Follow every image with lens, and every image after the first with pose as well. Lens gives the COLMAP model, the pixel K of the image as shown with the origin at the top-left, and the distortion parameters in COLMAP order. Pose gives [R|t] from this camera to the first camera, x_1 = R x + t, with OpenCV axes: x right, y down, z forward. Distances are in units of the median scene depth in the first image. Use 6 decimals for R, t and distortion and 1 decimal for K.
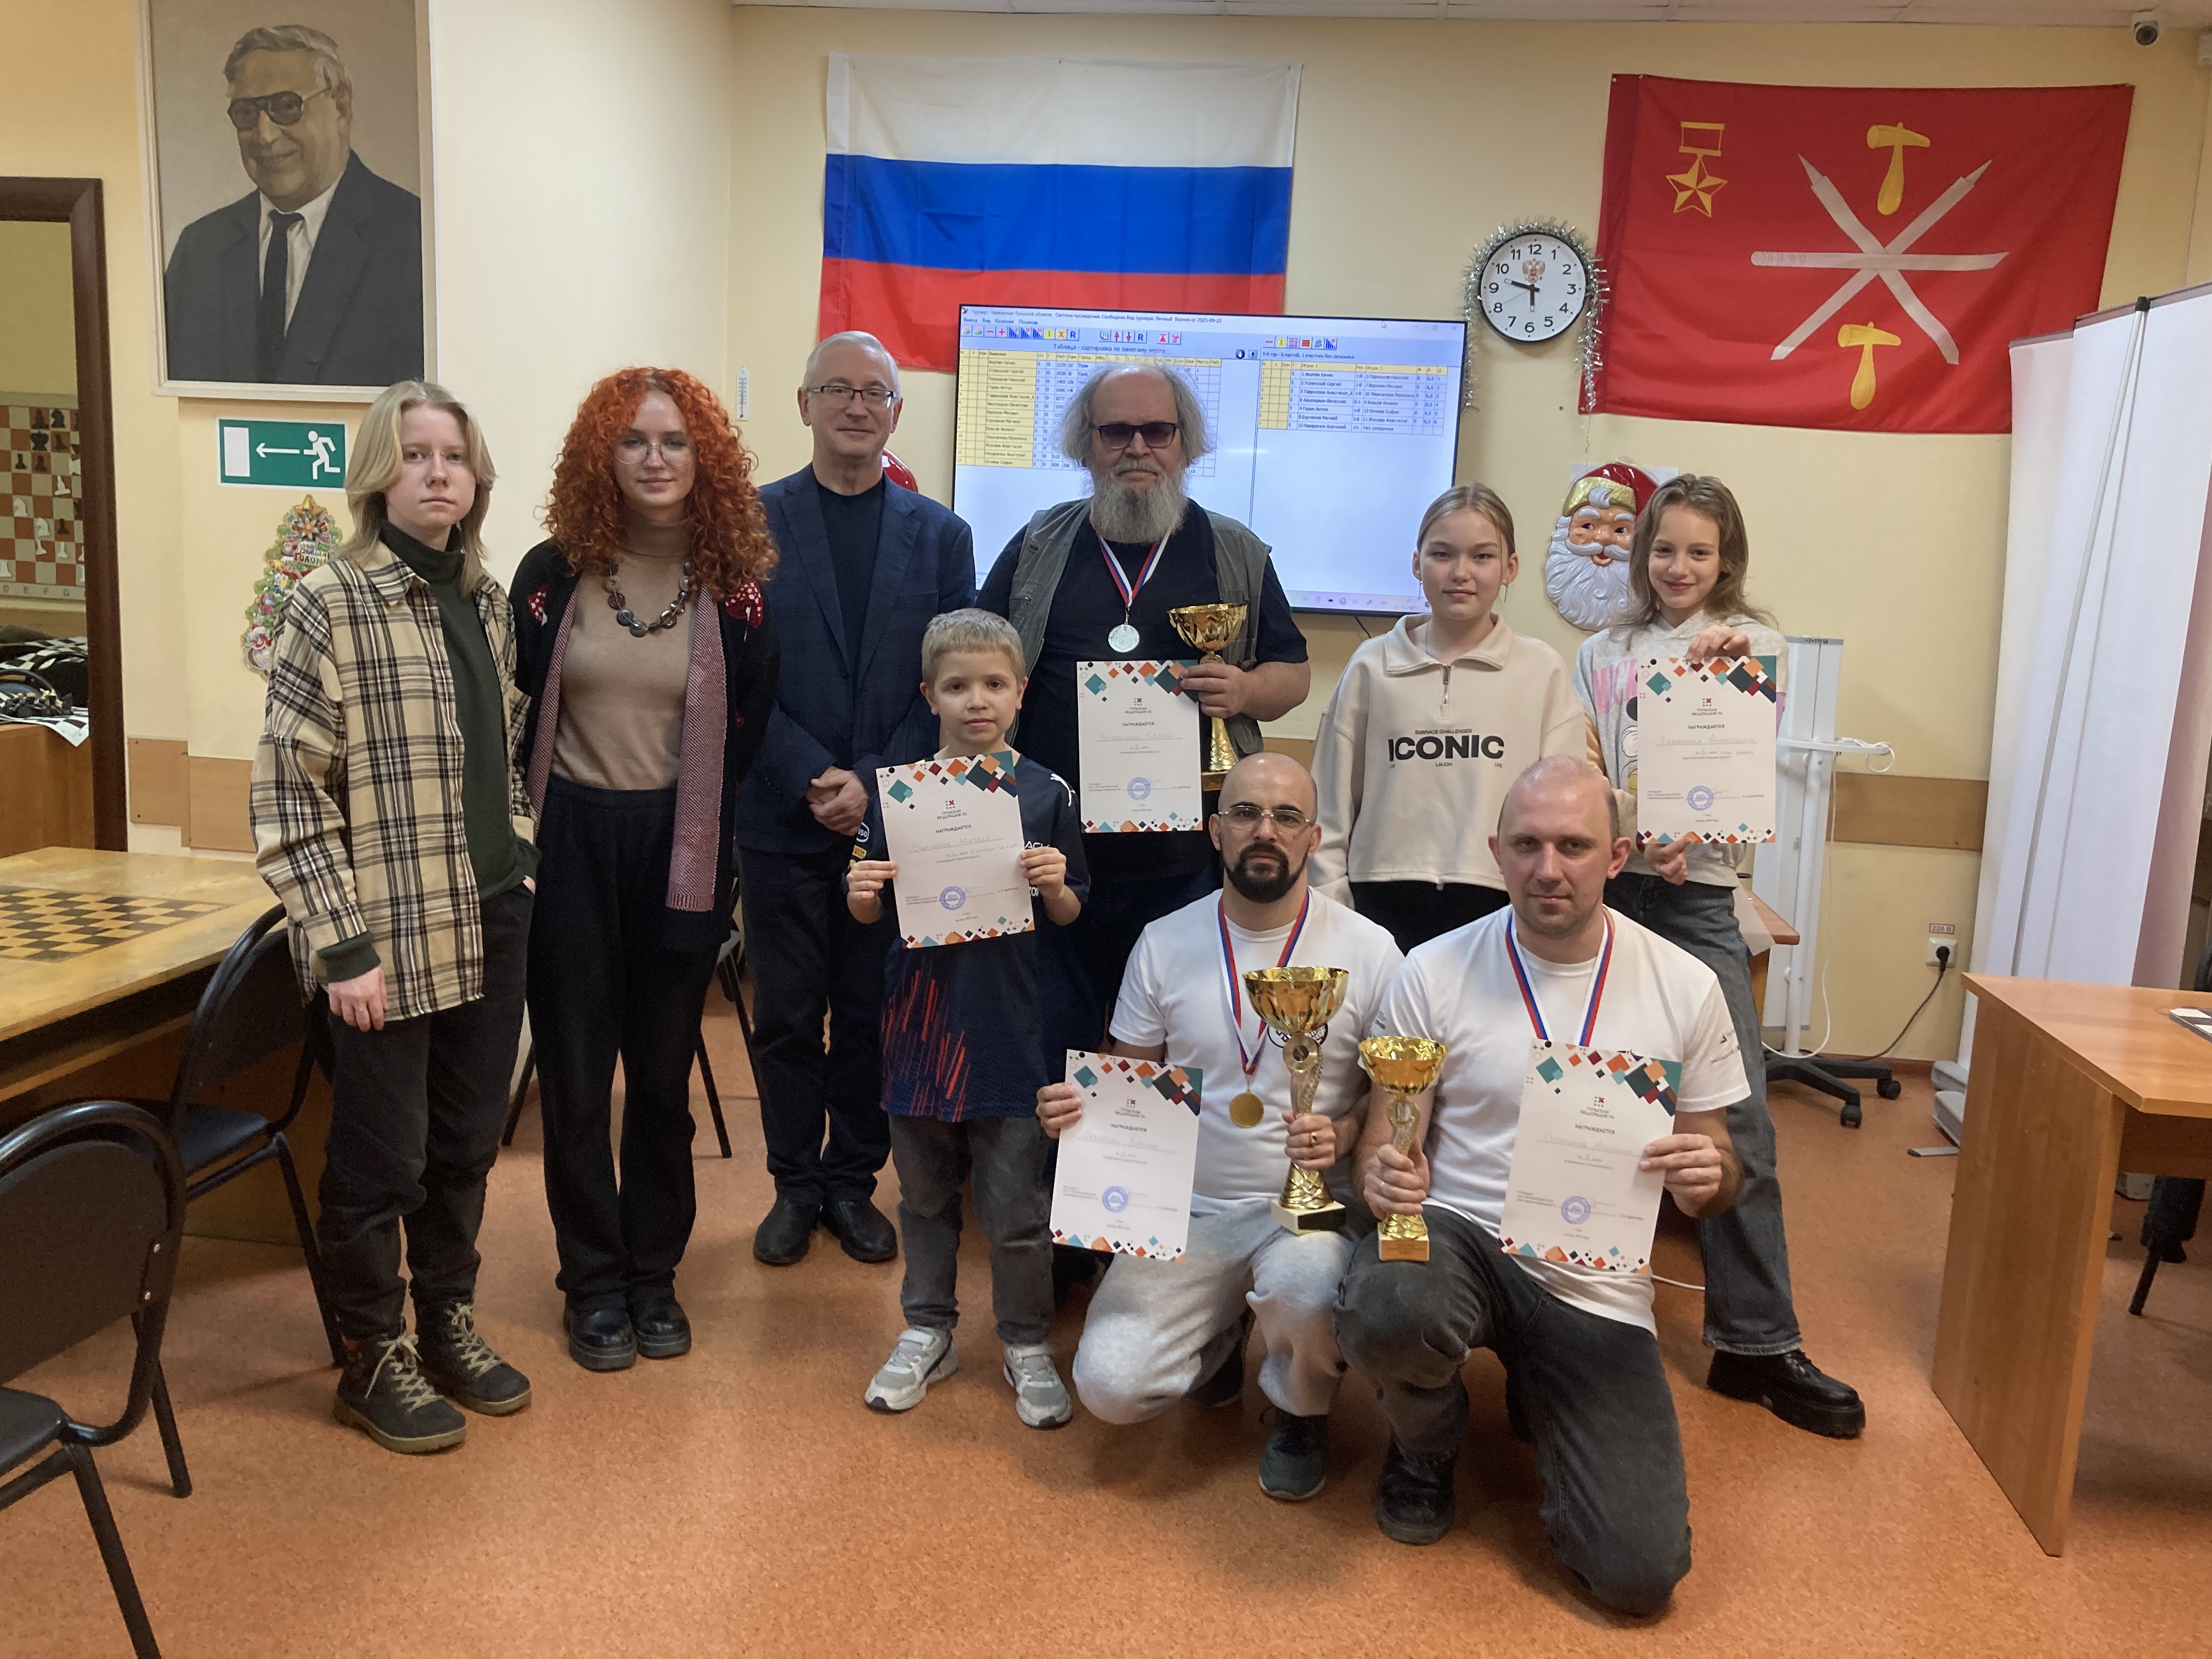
lens RADIAL K [[1868.0, 0, 1084.5], [0, 1868.0, 806.2], [0, 0, 1]] dist [-0.005053, 0.020710]
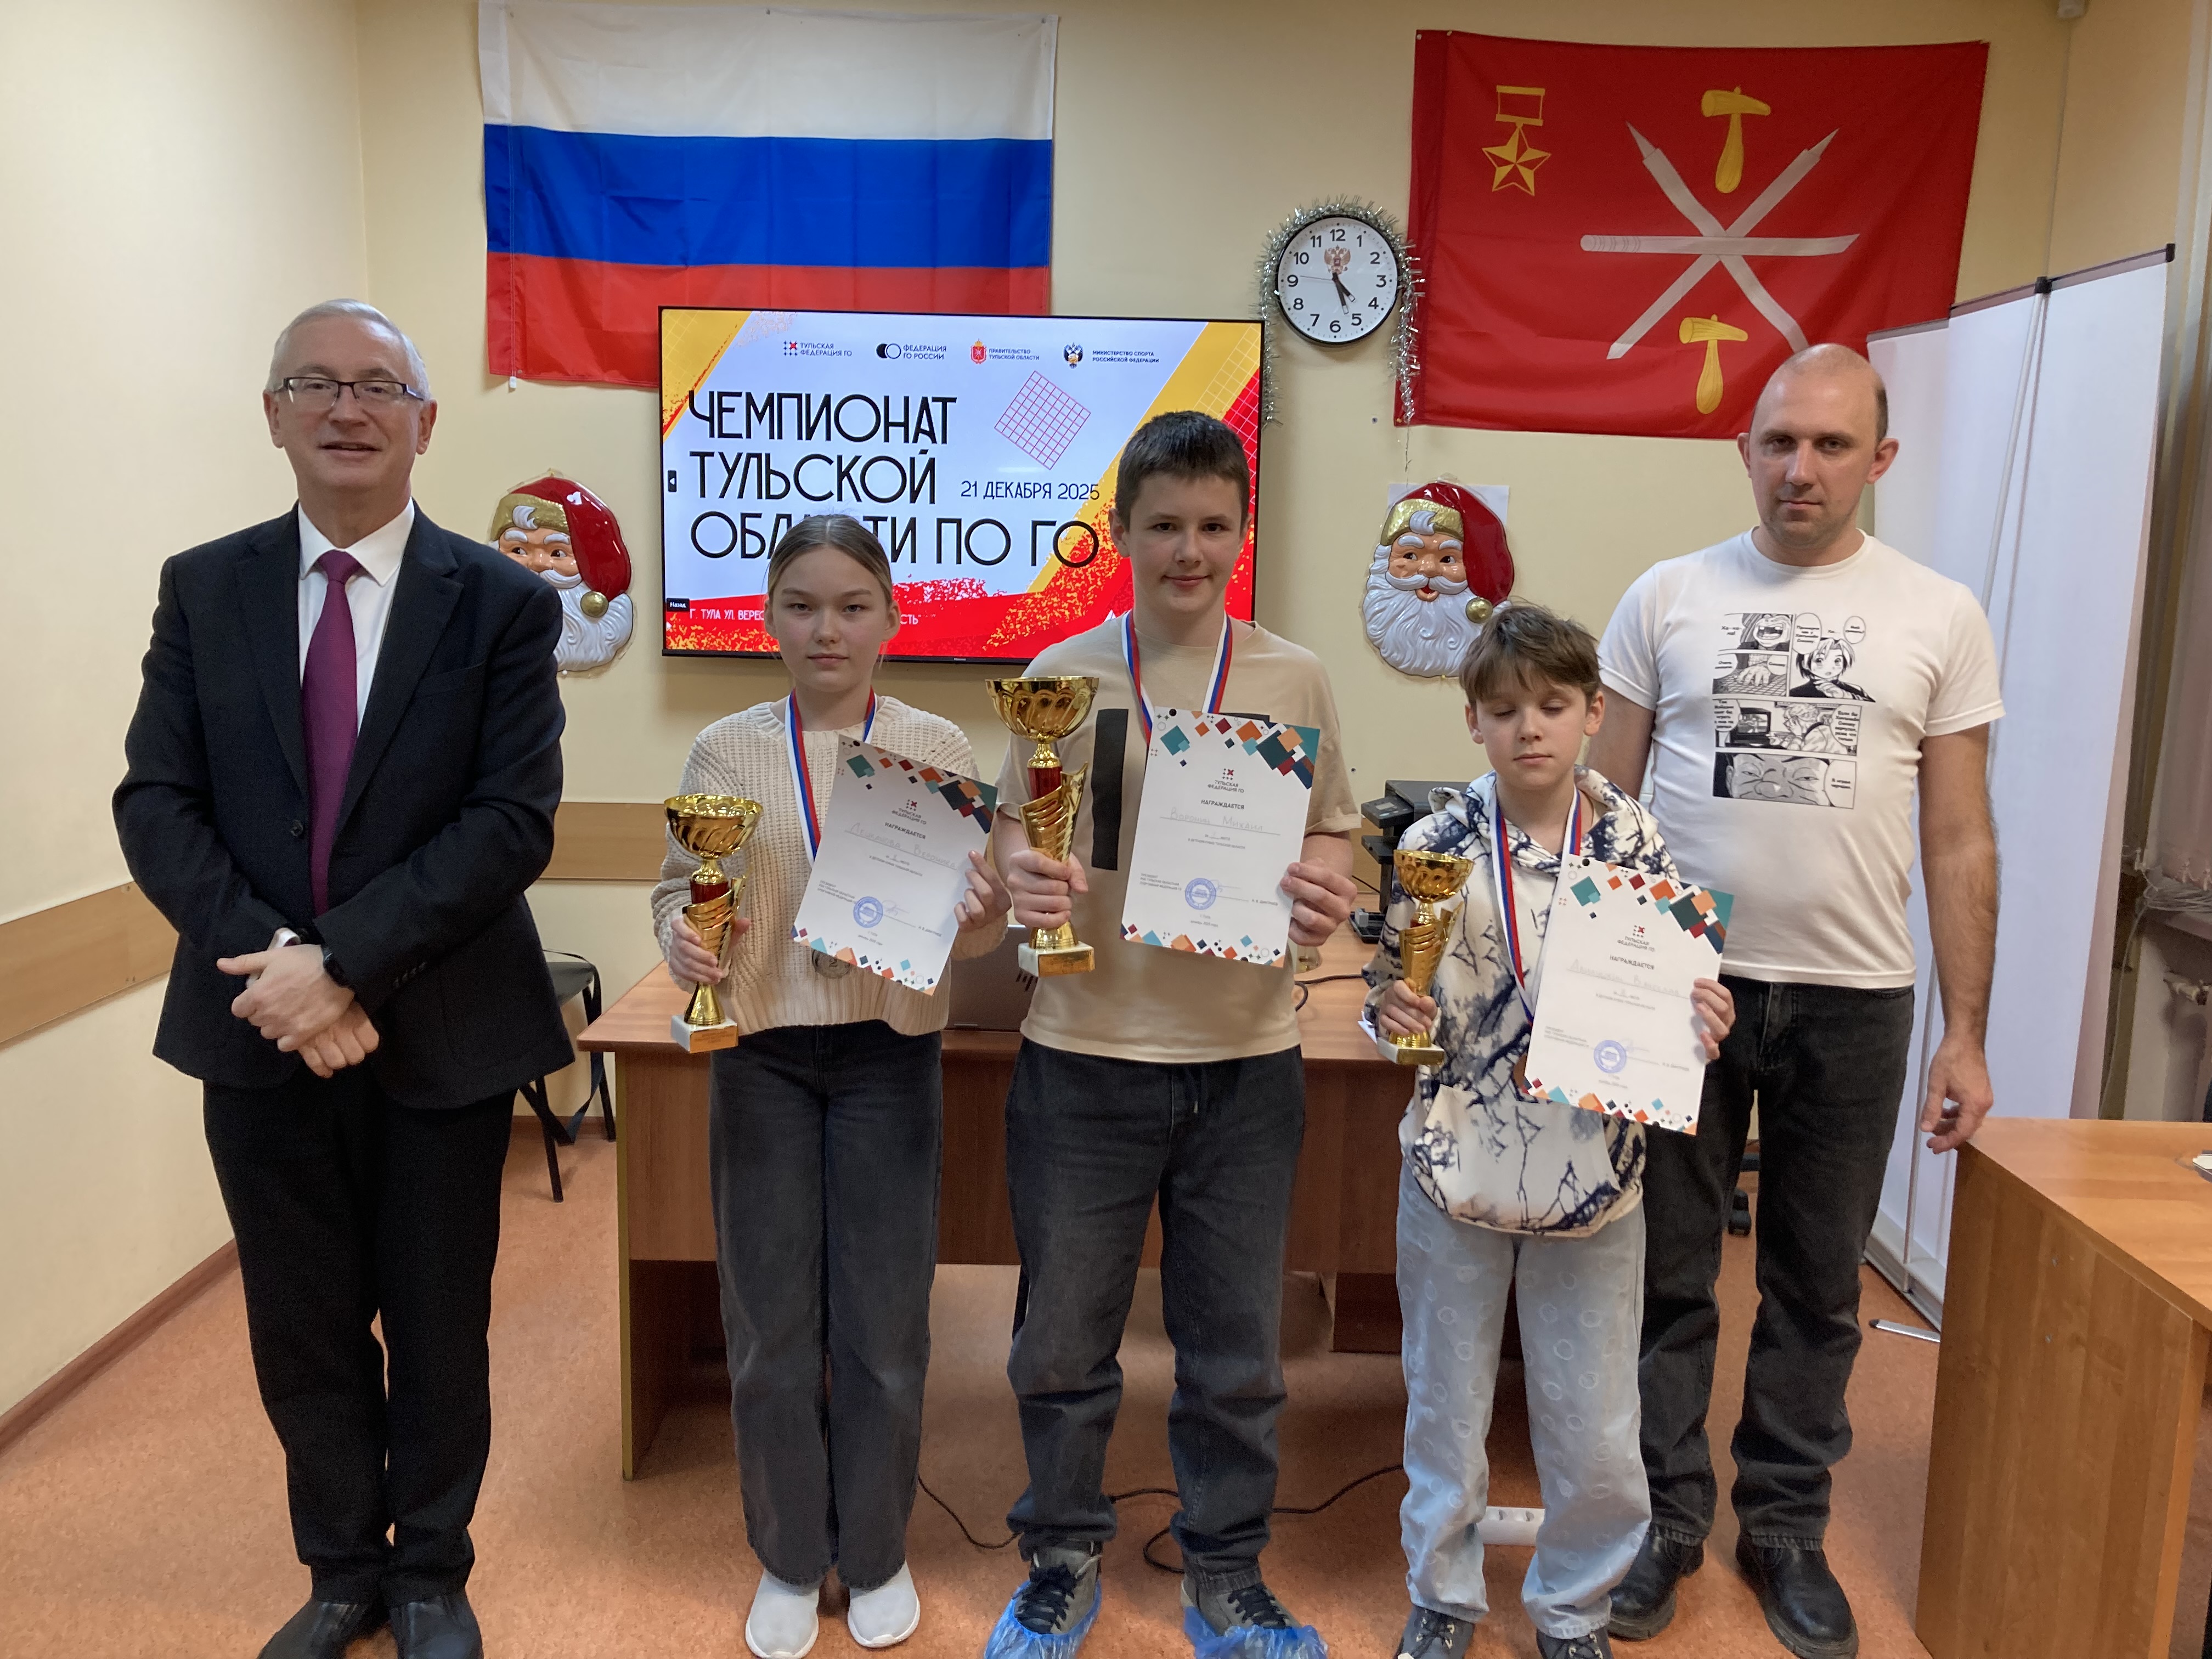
lens RADIAL K [[1868.0, 0, 1081.5], [0, 1868.0, 833.5], [0, 0, 1]] dist [-0.005053, 0.020710]
pose [[0.990565, -0.047702, 0.128474, 0.000873], [0.047280, 0.998862, 0.006330, -0.034762], [-0.128630, -0.000196, 0.991693, 0.165848]]
